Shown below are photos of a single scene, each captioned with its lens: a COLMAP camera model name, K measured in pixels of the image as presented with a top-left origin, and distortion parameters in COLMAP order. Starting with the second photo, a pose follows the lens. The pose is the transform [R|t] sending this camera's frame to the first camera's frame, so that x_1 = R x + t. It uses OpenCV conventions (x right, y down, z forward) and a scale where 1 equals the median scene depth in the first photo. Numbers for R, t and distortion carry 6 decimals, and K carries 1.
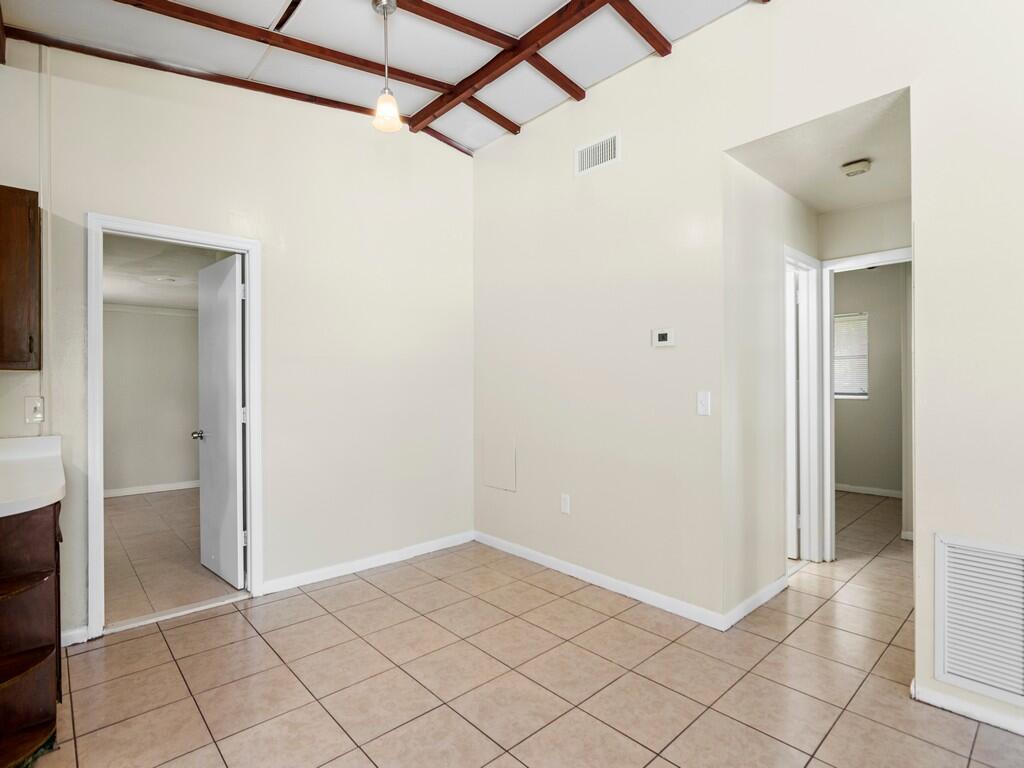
lens RADIAL K [[527.7, 0, 508.9], [0, 527.7, 381.4], [0, 0, 1]] dist [-0.026185, 0.000949]
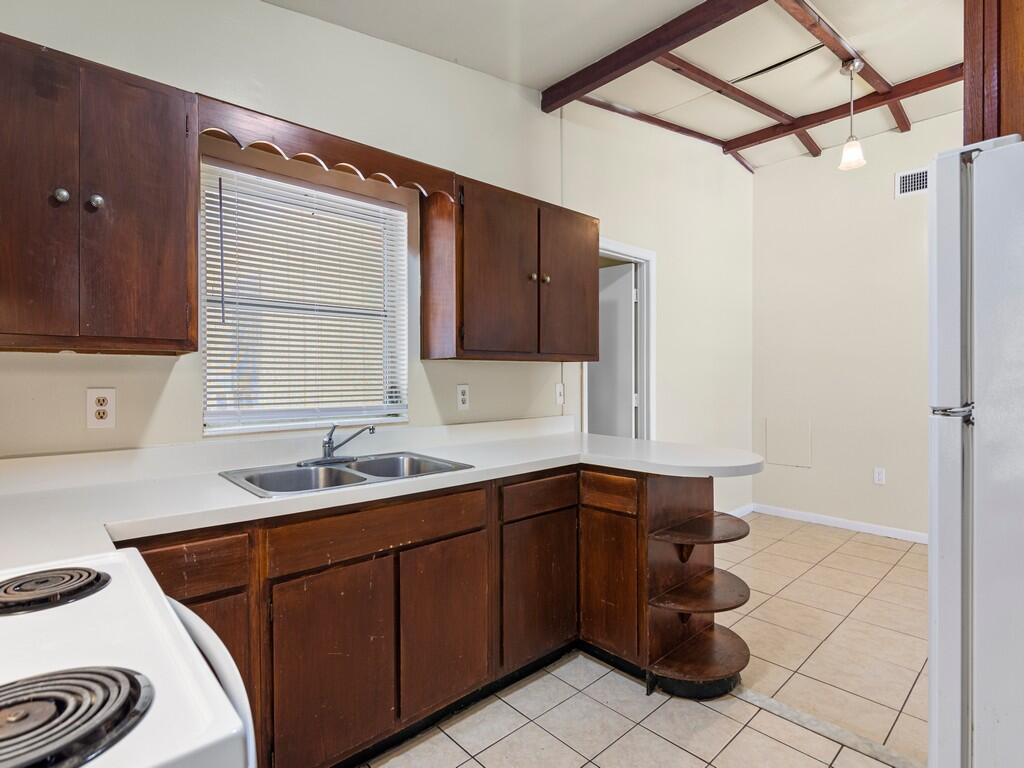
lens RADIAL K [[527.7, 0, 517.2], [0, 527.7, 380.7], [0, 0, 1]] dist [-0.026185, 0.000949]
pose [[0.999782, 0.003133, -0.020626, -0.742640], [-0.002816, 0.999878, 0.015358, 0.003444], [0.020672, -0.015297, 0.999669, -0.192646]]
